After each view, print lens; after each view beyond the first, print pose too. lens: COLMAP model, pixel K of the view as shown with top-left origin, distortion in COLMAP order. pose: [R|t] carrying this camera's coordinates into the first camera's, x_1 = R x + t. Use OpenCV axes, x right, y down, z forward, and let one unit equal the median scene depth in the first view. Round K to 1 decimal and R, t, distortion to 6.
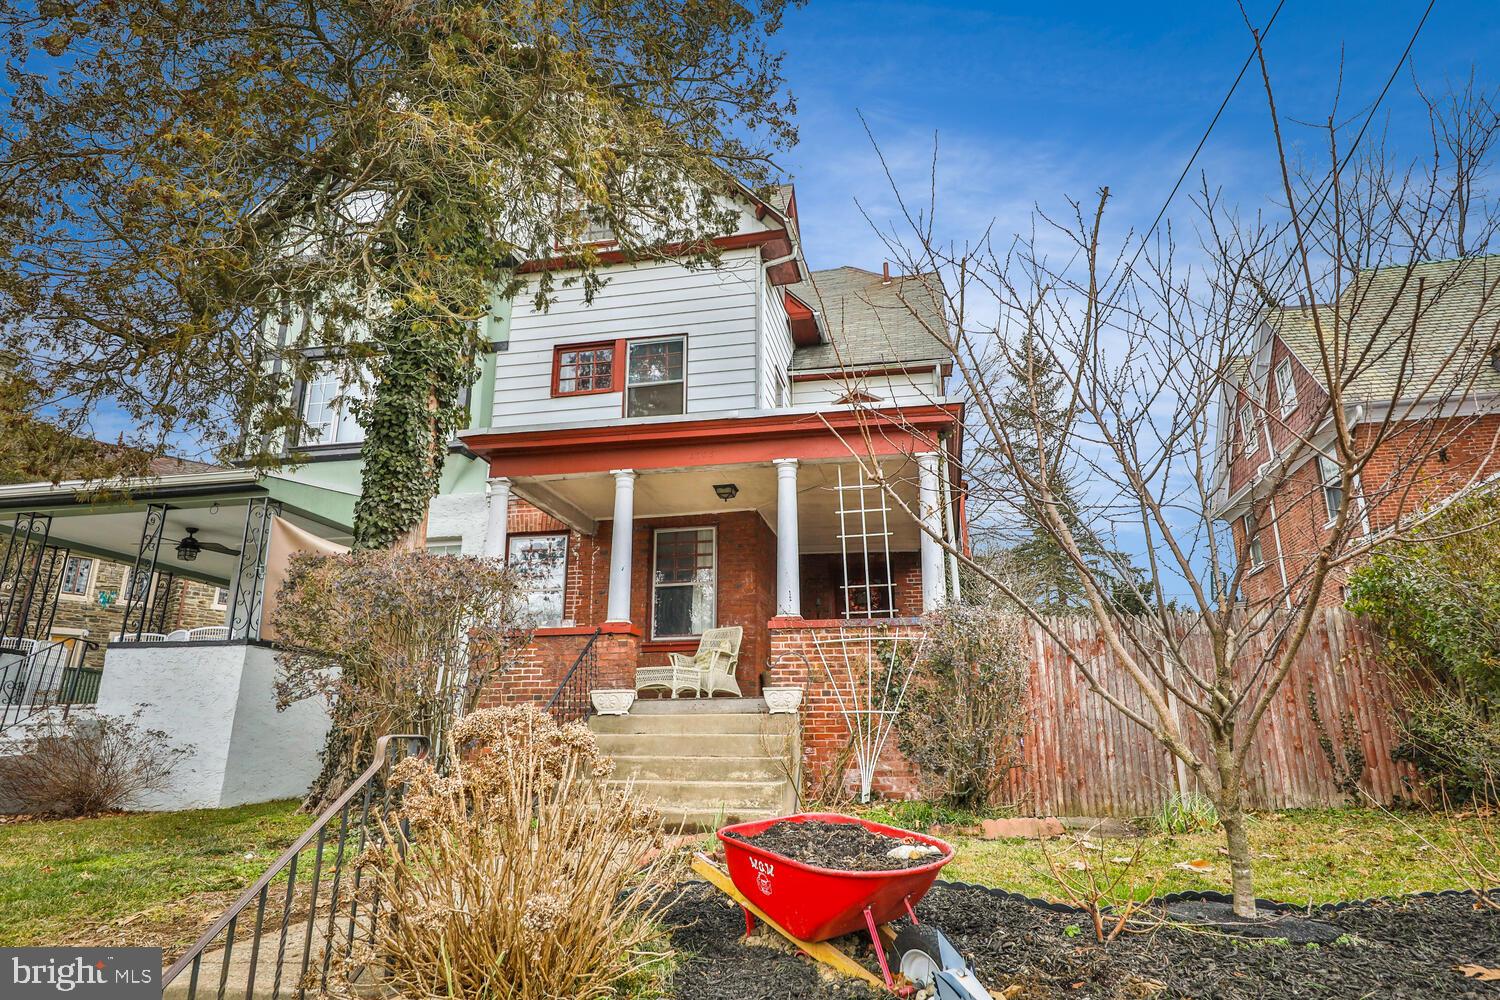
lens RADIAL K [[901.5, 0, 750.0], [0, 901.5, 500.0], [0, 0, 1]] dist [0.001650, -0.000297]
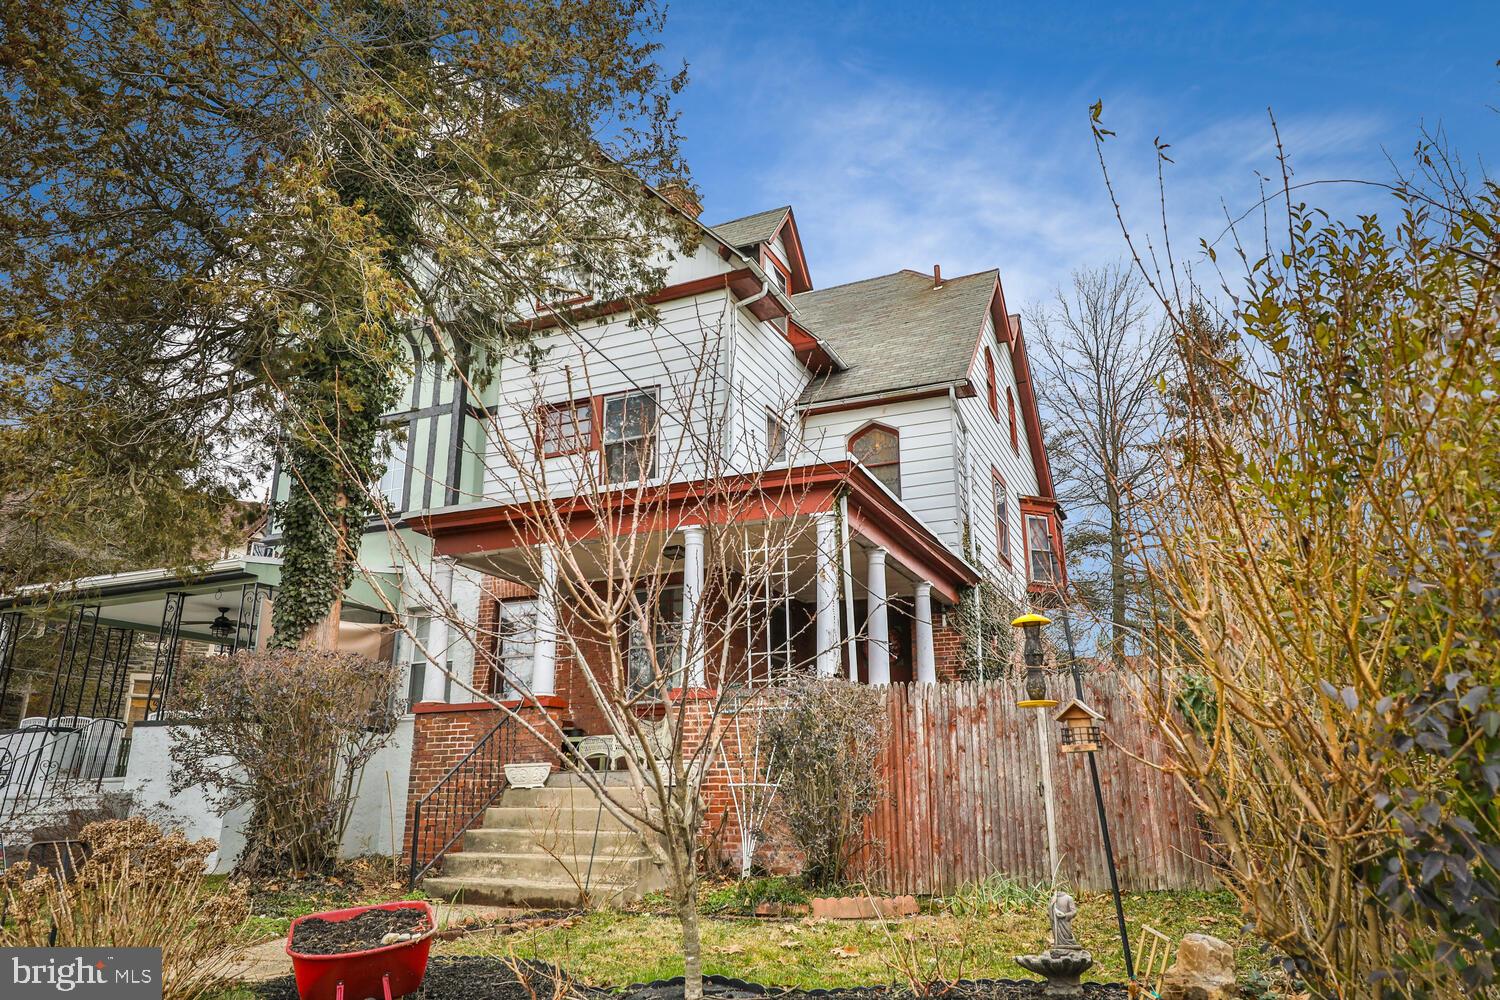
lens RADIAL K [[1031.6, 0, 750.0], [0, 1031.6, 500.0], [0, 0, 1]] dist [0.000279, 0.001594]
pose [[0.977090, -0.064421, -0.202841, 0.337340], [0.062528, 0.997919, -0.015736, -0.052000], [0.203433, 0.002692, 0.979085, -0.094314]]
